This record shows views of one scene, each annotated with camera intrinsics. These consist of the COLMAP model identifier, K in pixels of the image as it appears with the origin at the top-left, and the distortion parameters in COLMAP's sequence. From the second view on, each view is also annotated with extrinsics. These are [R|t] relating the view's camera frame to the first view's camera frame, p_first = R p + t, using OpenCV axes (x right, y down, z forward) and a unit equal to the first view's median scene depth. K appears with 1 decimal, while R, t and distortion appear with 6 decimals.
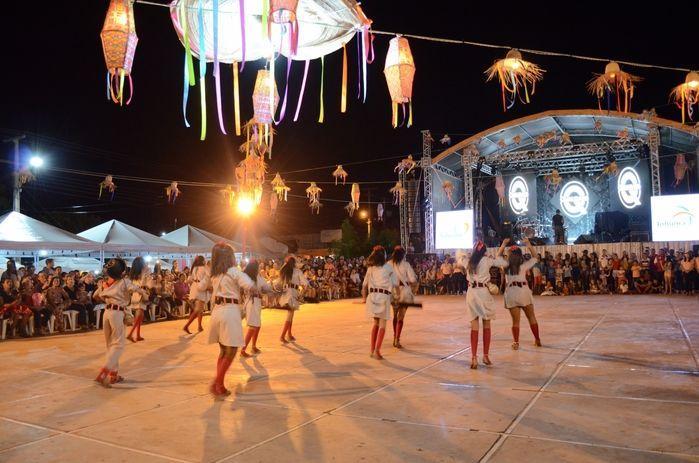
lens RADIAL K [[555.6, 0, 349.5], [0, 555.6, 231.5], [0, 0, 1]] dist [-0.077139, 0.010951]
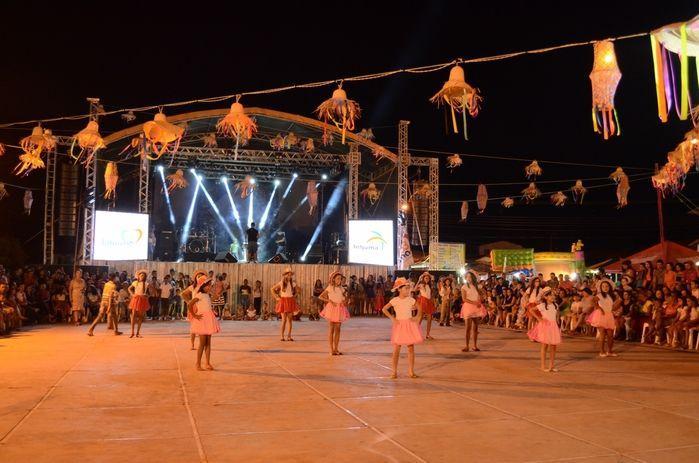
lens RADIAL K [[679.8, 0, 349.5], [0, 679.8, 231.5], [0, 0, 1]] dist [-0.059495, 0.010524]
pose [[0.697523, 0.080158, 0.712065, -0.318041], [-0.066764, 0.996671, -0.046797, 0.016682], [-0.713446, -0.014898, 0.700552, 0.163236]]
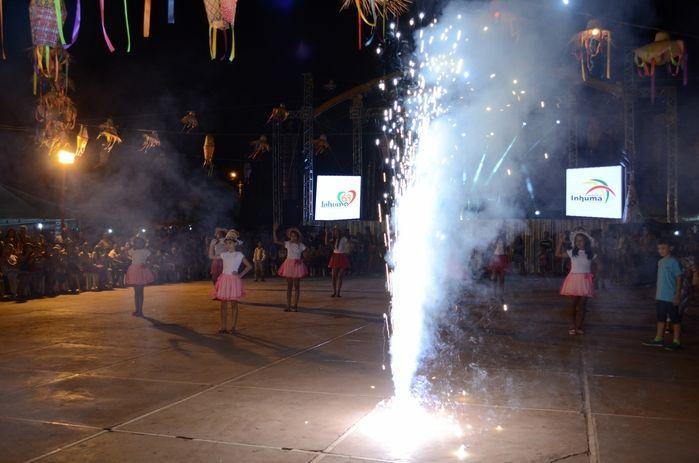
lens RADIAL K [[679.8, 0, 349.5], [0, 679.8, 231.5], [0, 0, 1]] dist [-0.059495, 0.010524]
pose [[0.982732, 0.022303, 0.183686, 0.027283], [-0.031312, 0.998437, 0.046290, -0.000032], [-0.182366, -0.051242, 0.981895, 0.008127]]
